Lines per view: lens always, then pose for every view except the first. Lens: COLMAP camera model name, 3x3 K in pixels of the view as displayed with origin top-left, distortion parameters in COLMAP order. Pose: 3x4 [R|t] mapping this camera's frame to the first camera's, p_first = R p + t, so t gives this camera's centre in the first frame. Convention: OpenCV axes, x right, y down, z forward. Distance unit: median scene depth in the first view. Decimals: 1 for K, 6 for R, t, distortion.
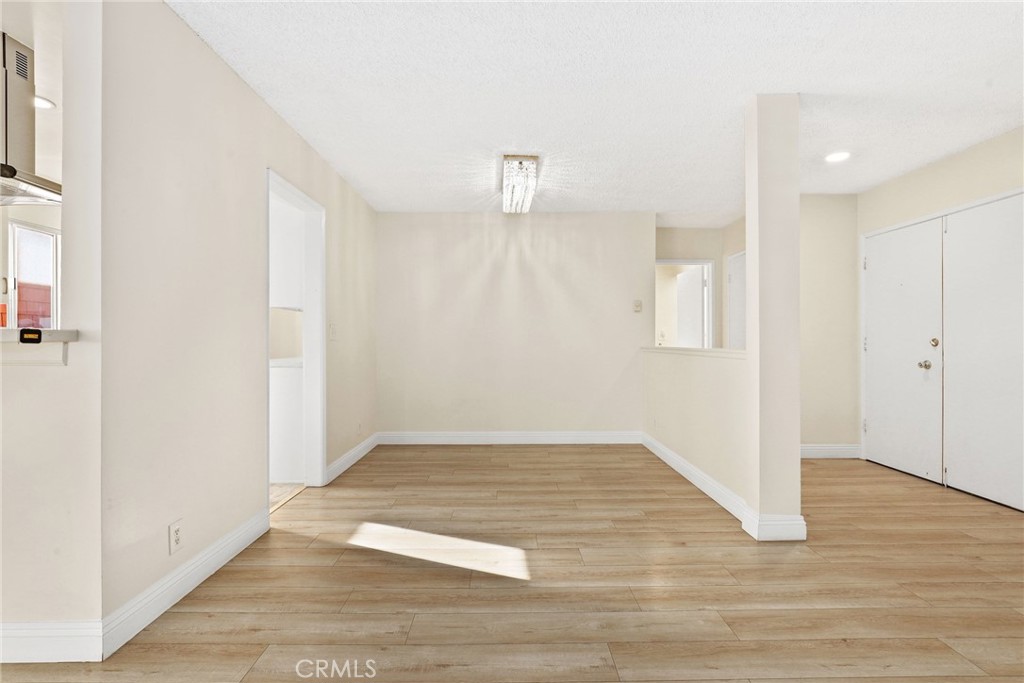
lens RADIAL K [[469.9, 0, 516.7], [0, 469.9, 342.9], [0, 0, 1]] dist [-0.013074, 0.000519]
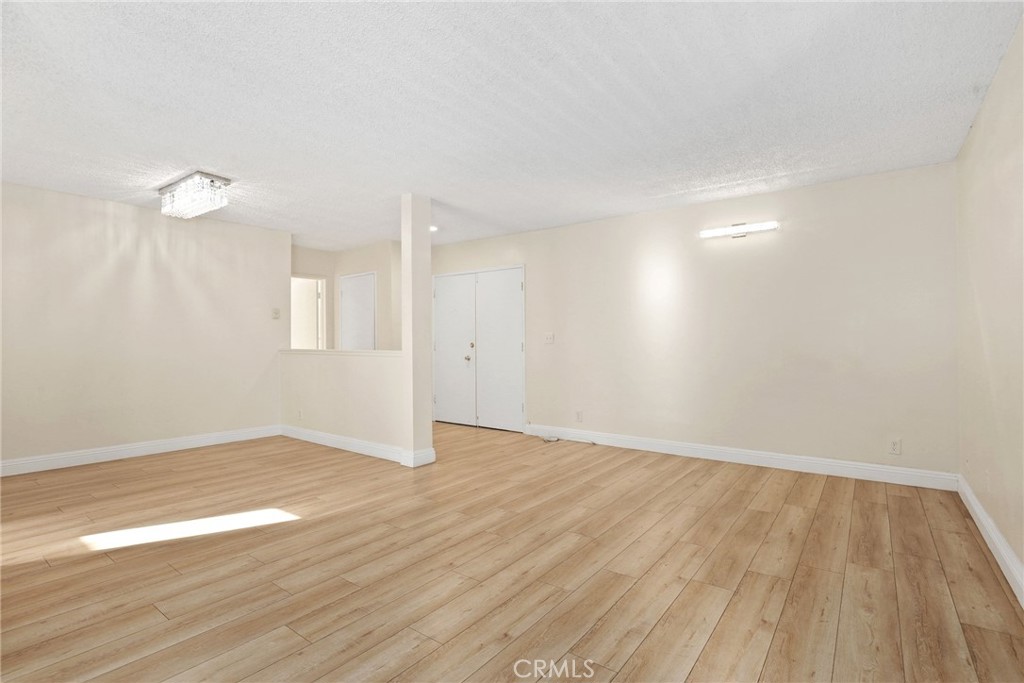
lens RADIAL K [[479.6, 0, 512.0], [0, 479.6, 341.5], [0, 0, 1]] dist [-0.027371, 0.000023]
pose [[0.611553, 0.002285, 0.791200, -0.553962], [0.002967, 0.999982, -0.005182, -0.006454], [-0.791198, 0.005517, 0.611535, -0.275258]]
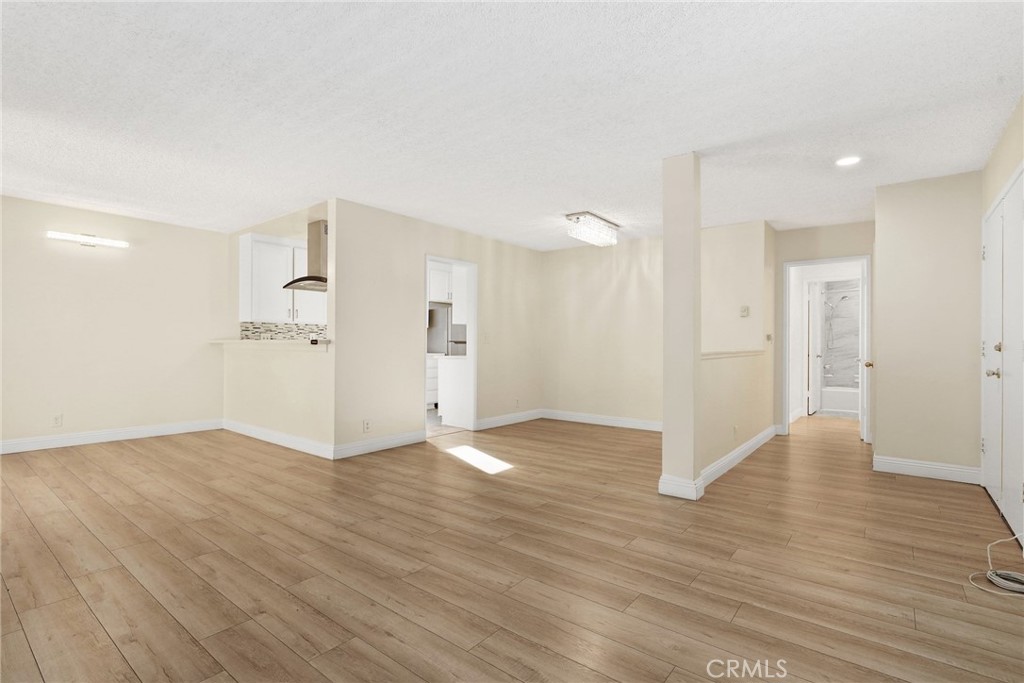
lens RADIAL K [[487.9, 0, 512.0], [0, 487.9, 341.5], [0, 0, 1]] dist [-0.006554, 0.000154]
pose [[0.776475, -0.001178, -0.630147, 0.993401], [-0.004298, 0.999965, -0.007164, -0.000880], [0.630133, 0.008271, 0.776443, -0.330669]]
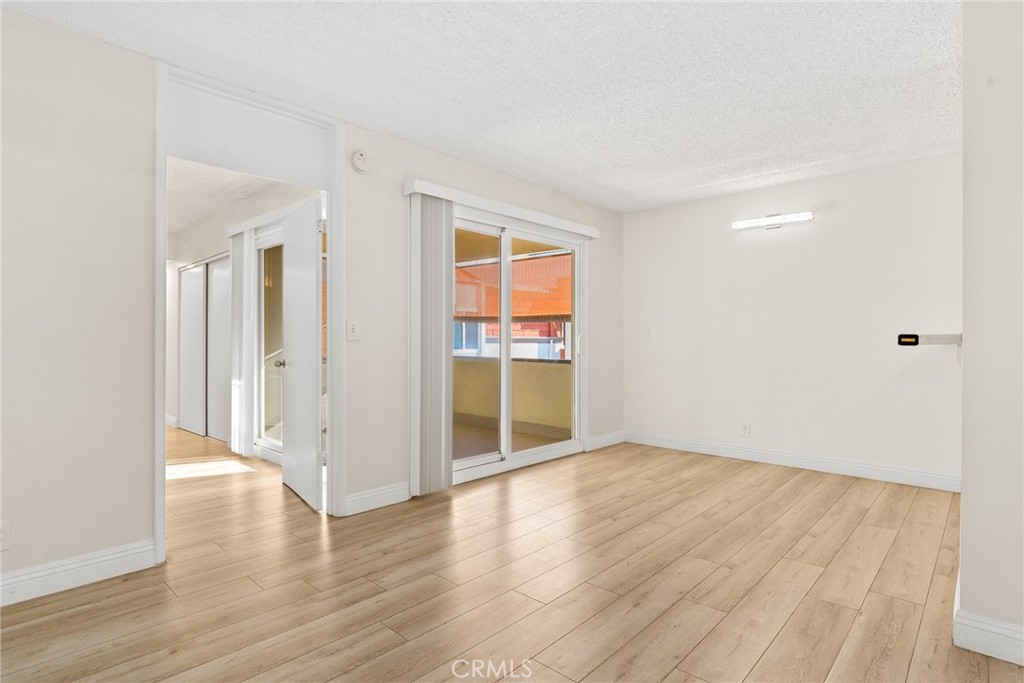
lens RADIAL K [[527.6, 0, 512.0], [0, 527.6, 341.5], [0, 0, 1]] dist [0.001025, 0.000178]
pose [[-0.691018, -0.003648, -0.722828, 0.388143], [-0.002646, 0.999993, -0.002517, -0.001723], [0.722832, 0.000173, -0.691023, 0.624909]]
